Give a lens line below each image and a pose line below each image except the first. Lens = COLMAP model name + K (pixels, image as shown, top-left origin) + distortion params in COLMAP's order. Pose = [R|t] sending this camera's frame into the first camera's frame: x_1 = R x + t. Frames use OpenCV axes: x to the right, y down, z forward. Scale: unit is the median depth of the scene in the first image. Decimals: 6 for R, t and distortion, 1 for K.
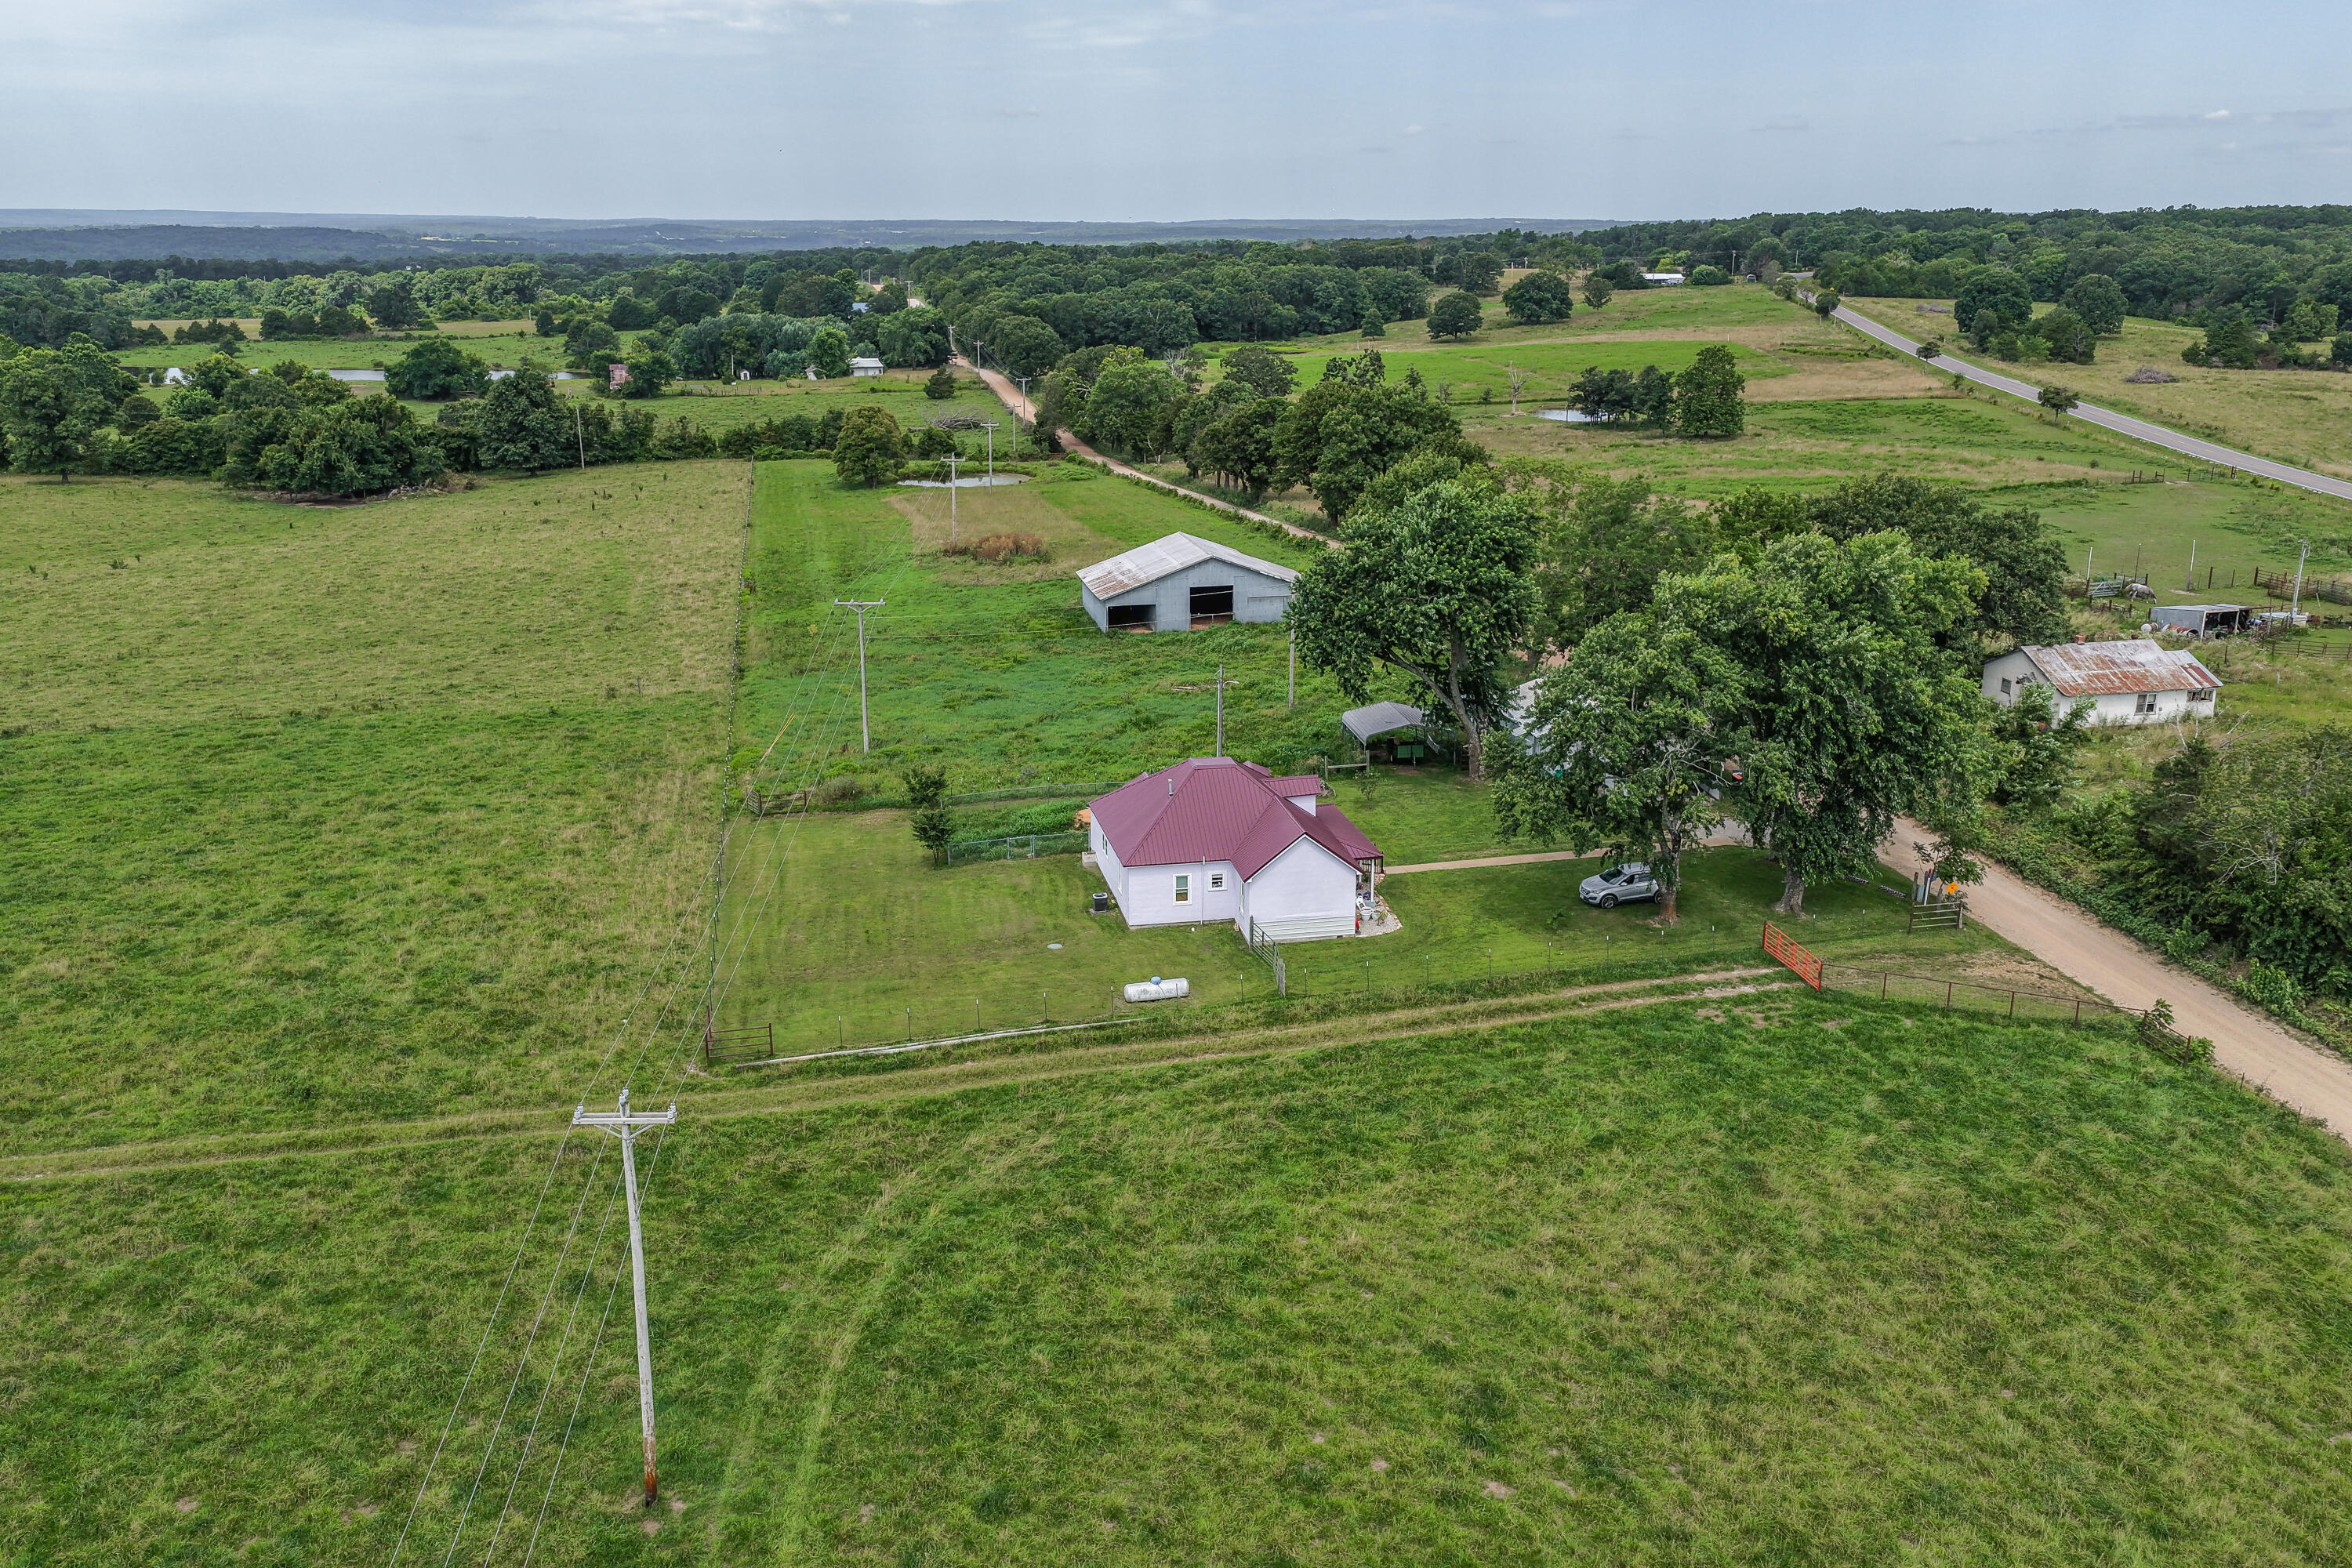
lens RADIAL K [[1942.9, 0, 1183.4], [0, 1942.9, 781.5], [0, 0, 1]] dist [0.023740, 0.012556]
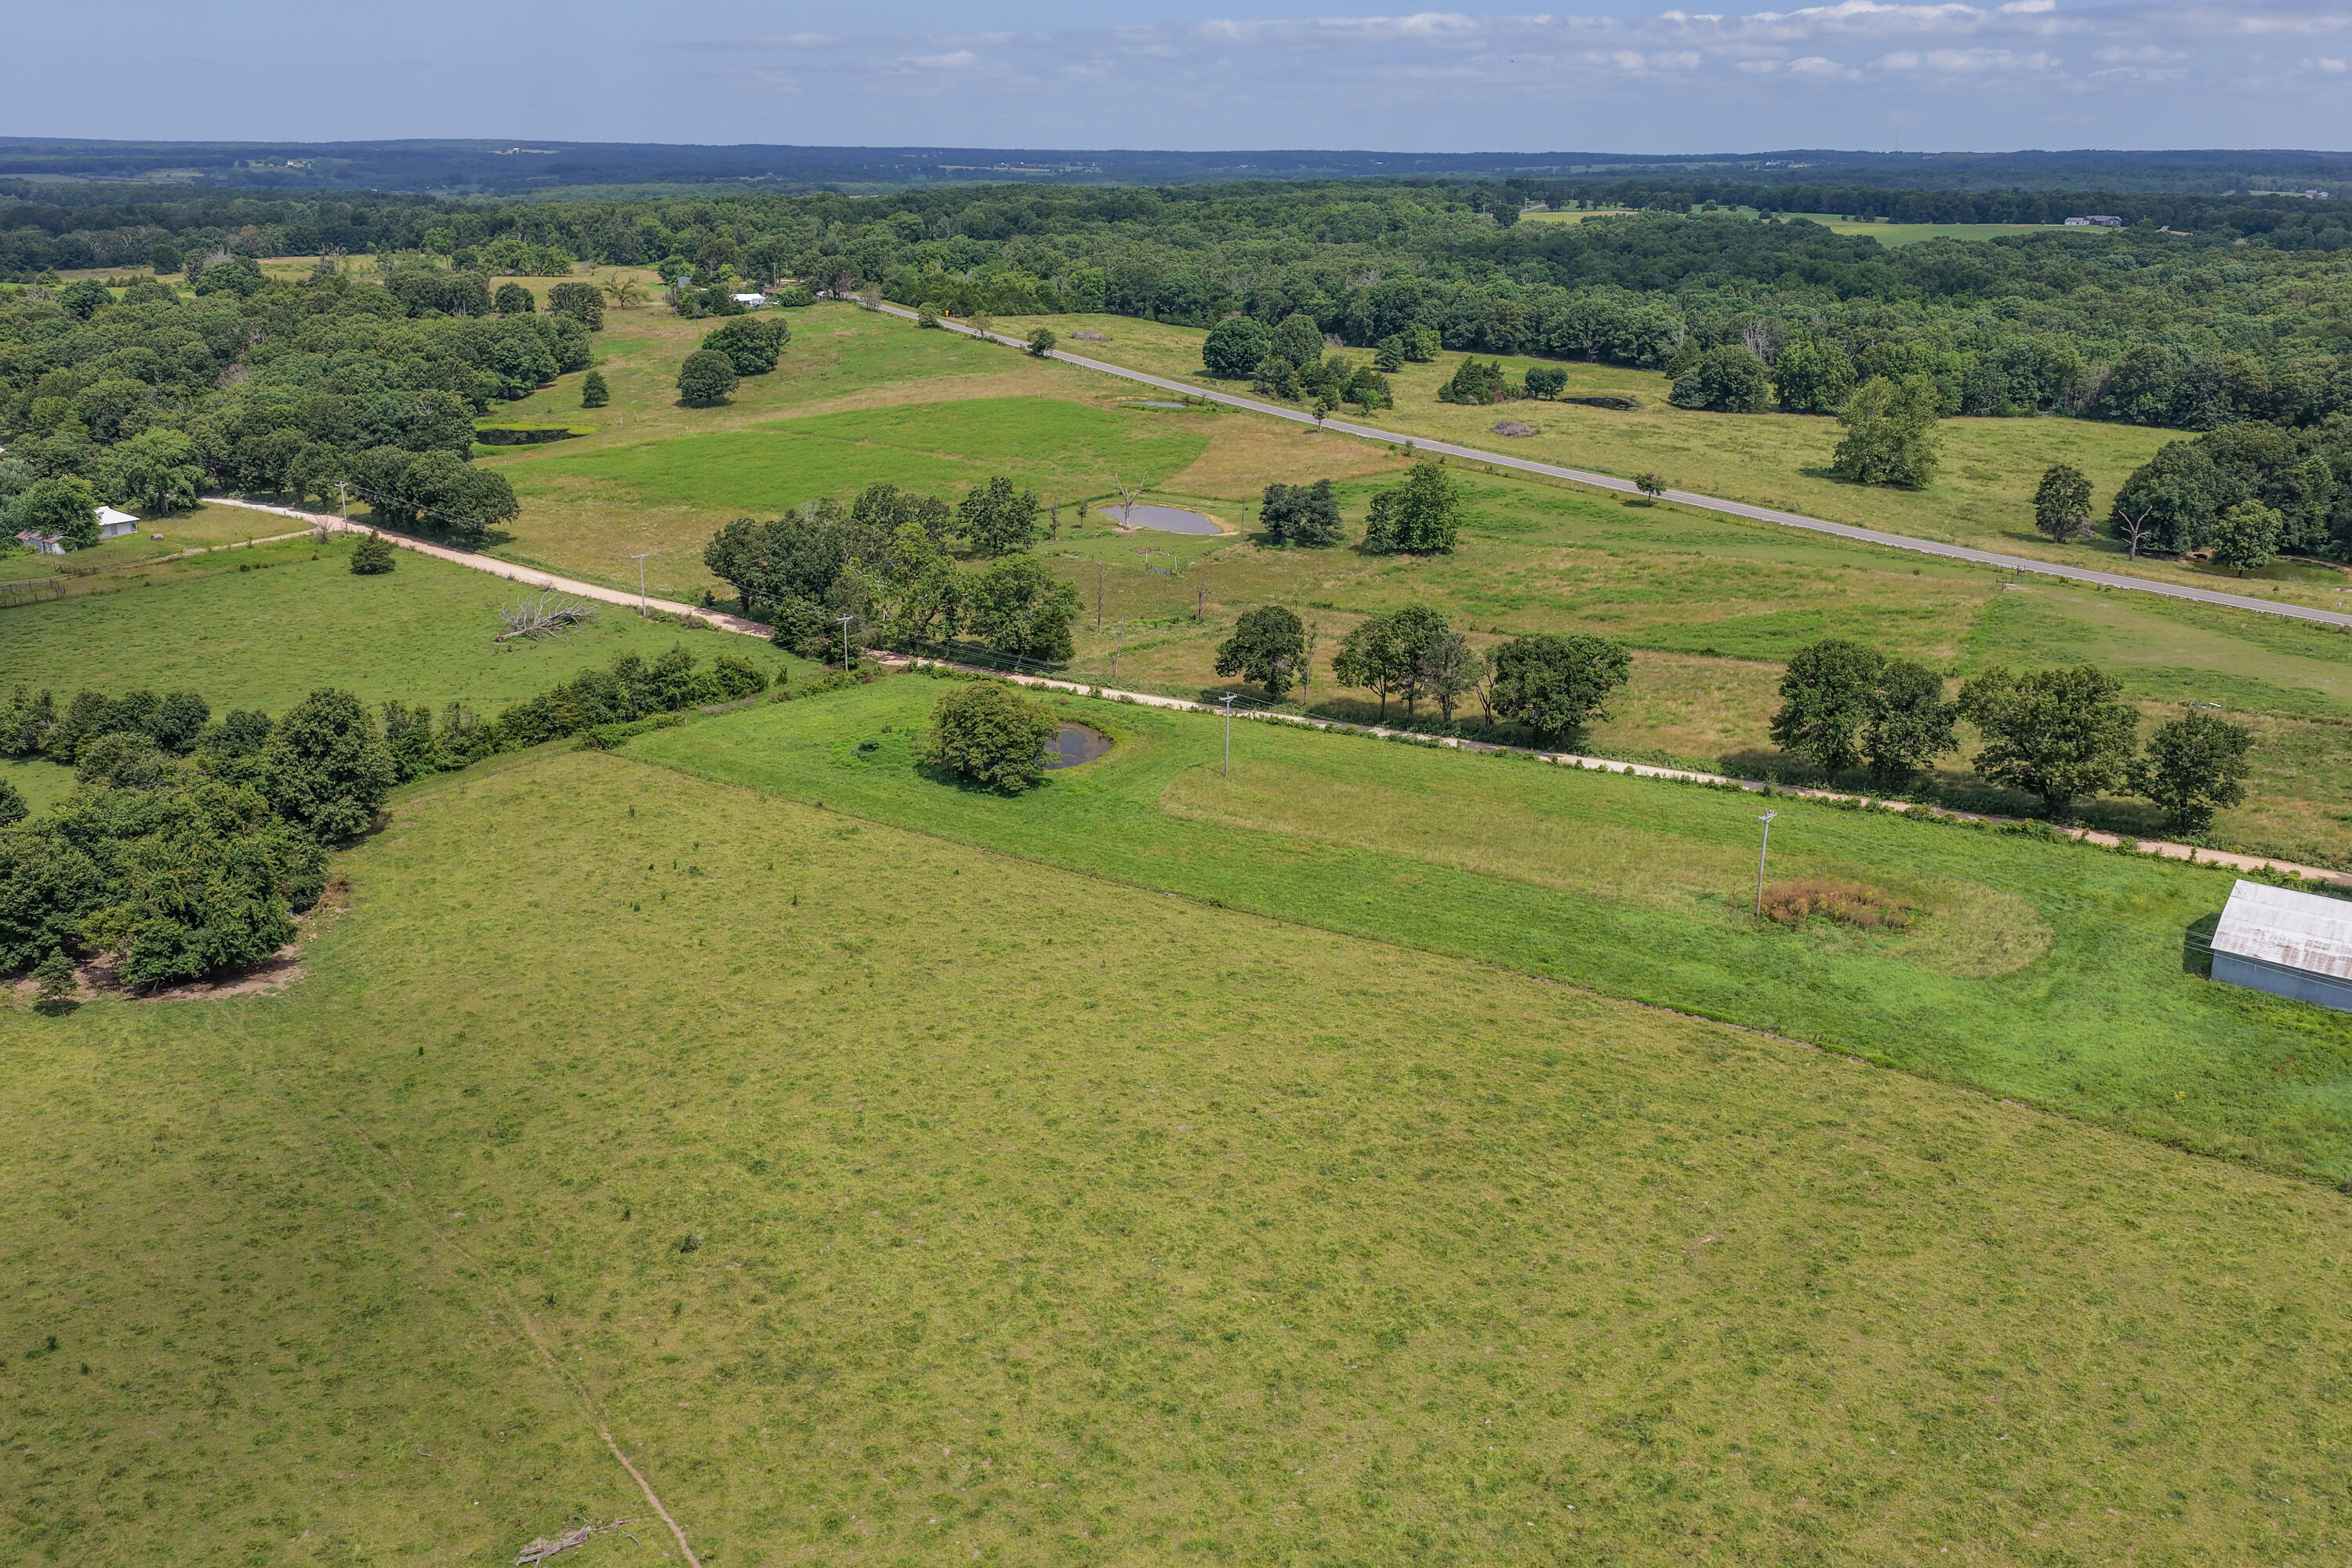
lens RADIAL K [[1942.9, 0, 1174.7], [0, 1942.9, 790.5], [0, 0, 1]] dist [0.023740, 0.012556]
pose [[0.757498, -0.202776, 0.620548, -1.081092], [0.175528, 0.978797, 0.105575, -0.395751], [-0.628798, 0.028951, 0.777029, 0.603987]]
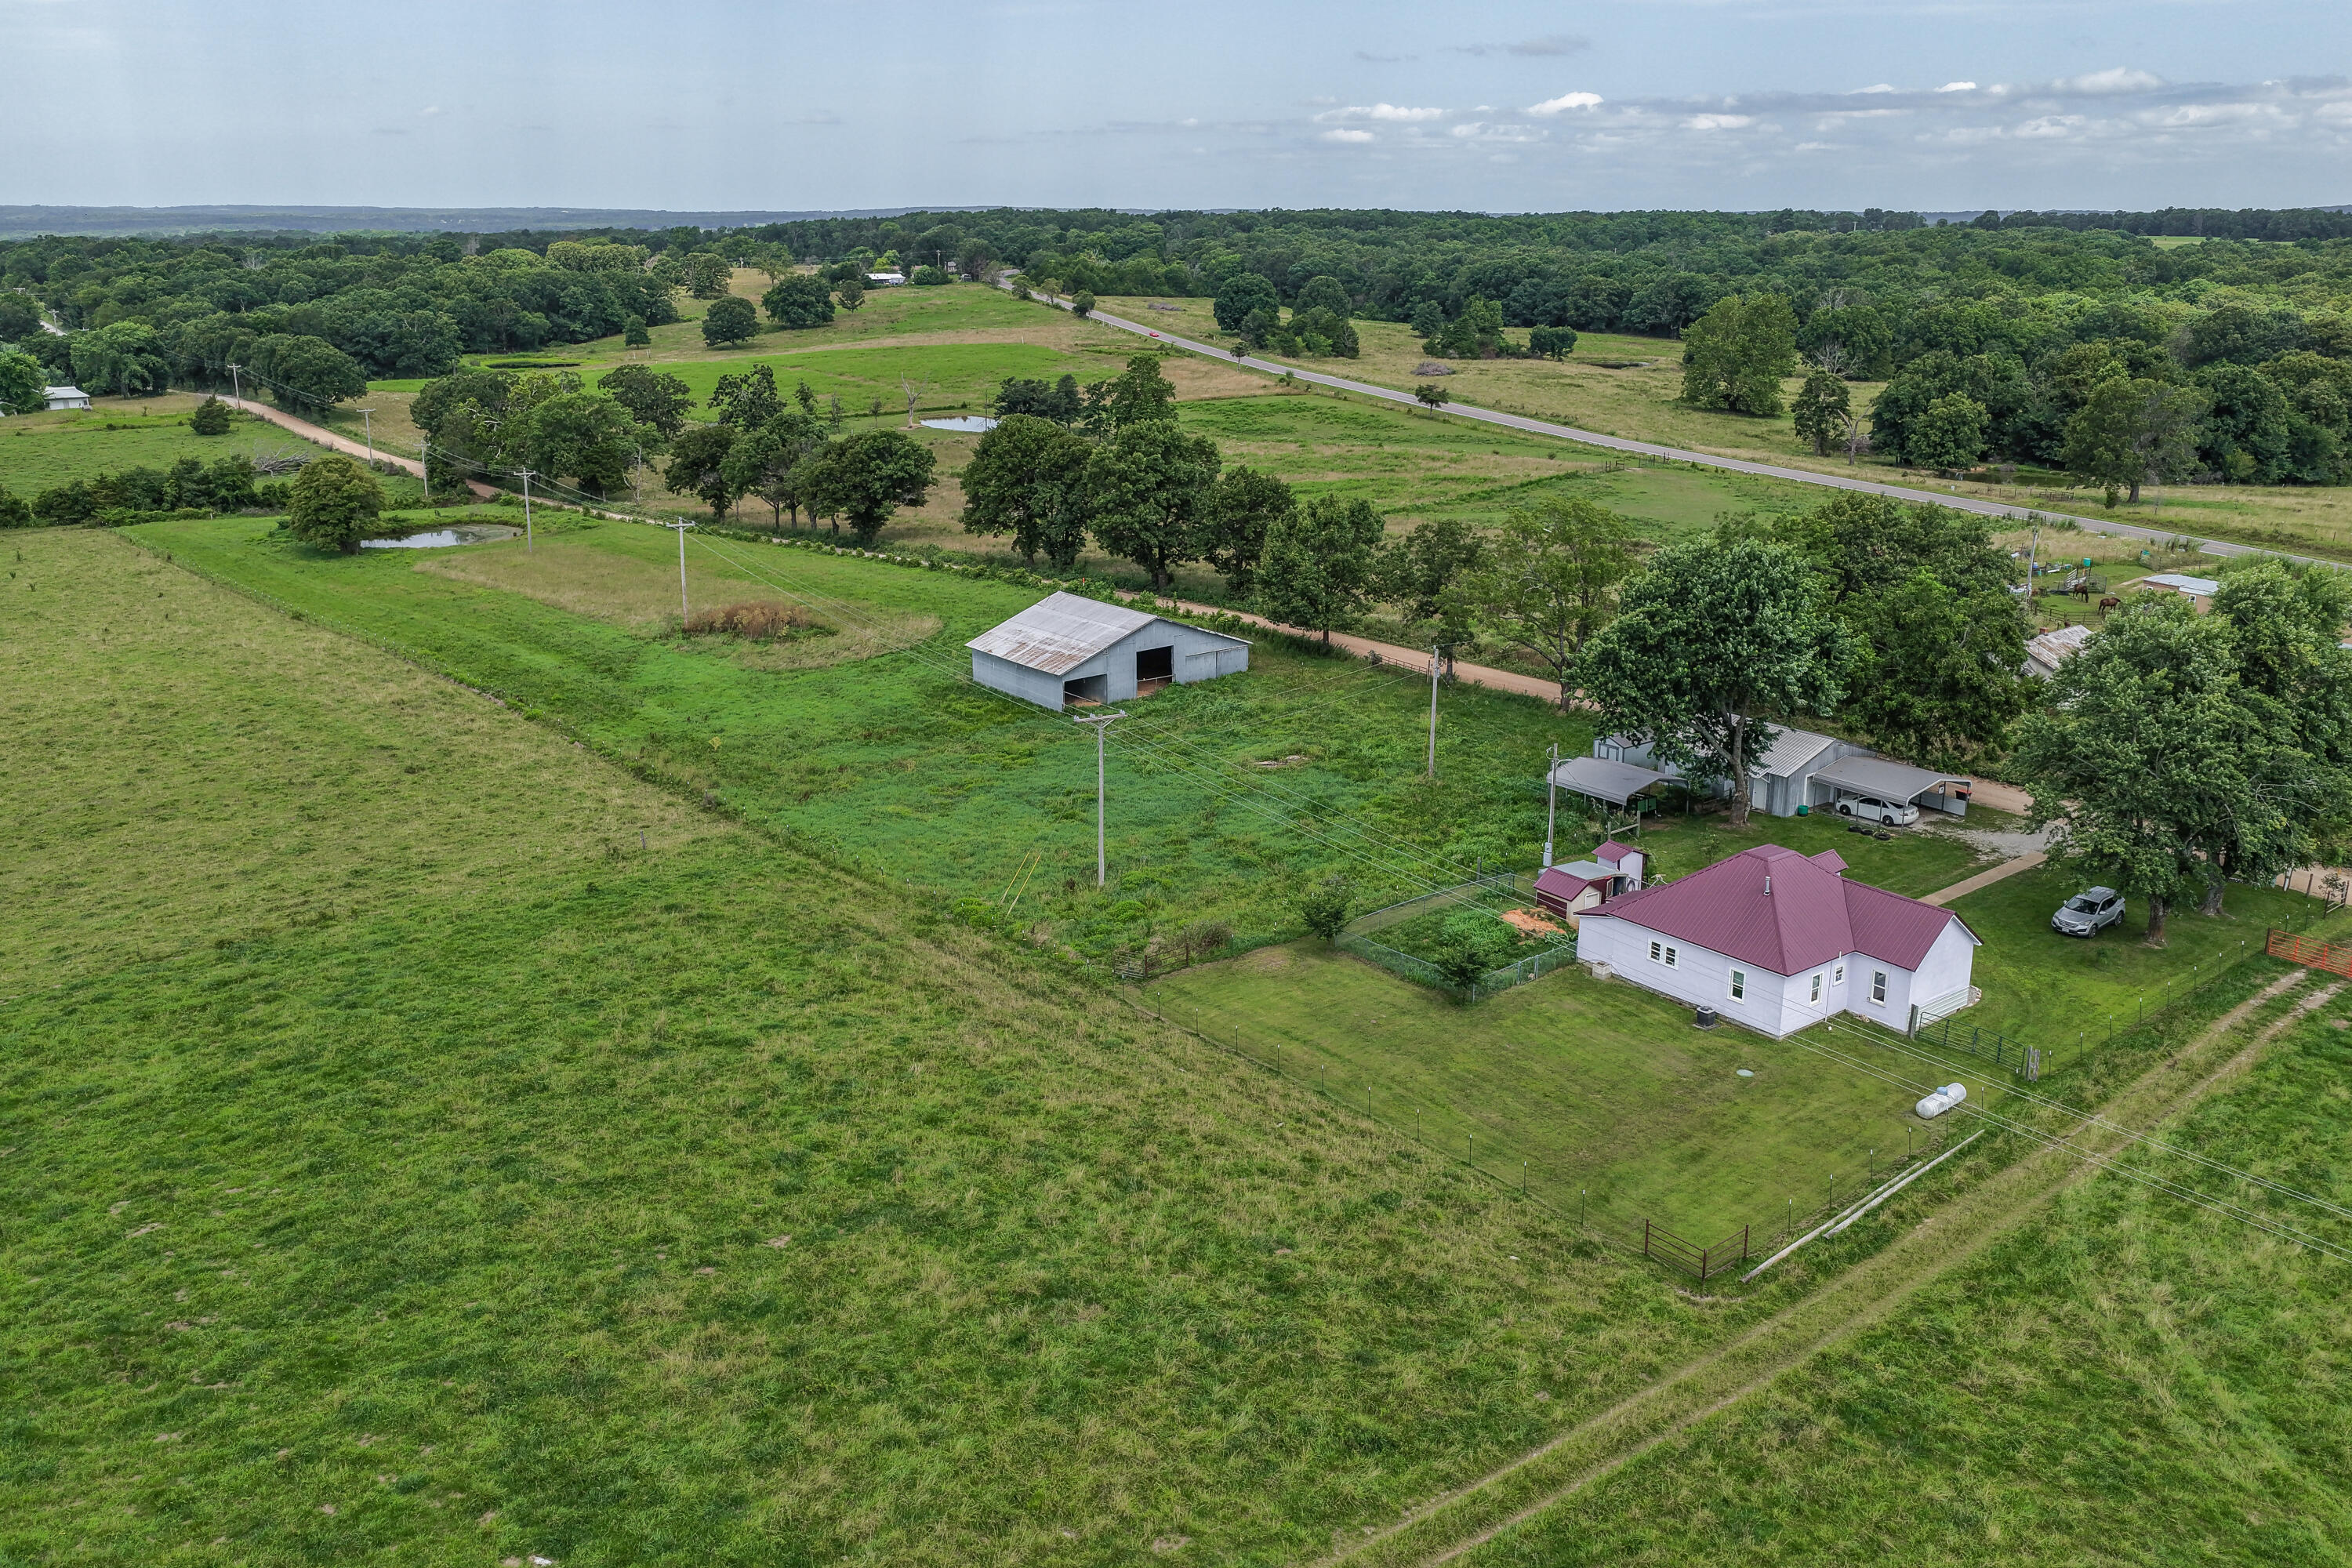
lens RADIAL K [[1942.9, 0, 1182.0], [0, 1942.9, 777.0], [0, 0, 1]] dist [0.023740, 0.012556]
pose [[0.892715, -0.123398, 0.433396, -0.387824], [0.122218, 0.992028, 0.030709, -0.066035], [-0.433731, 0.025554, 0.900680, 0.149280]]
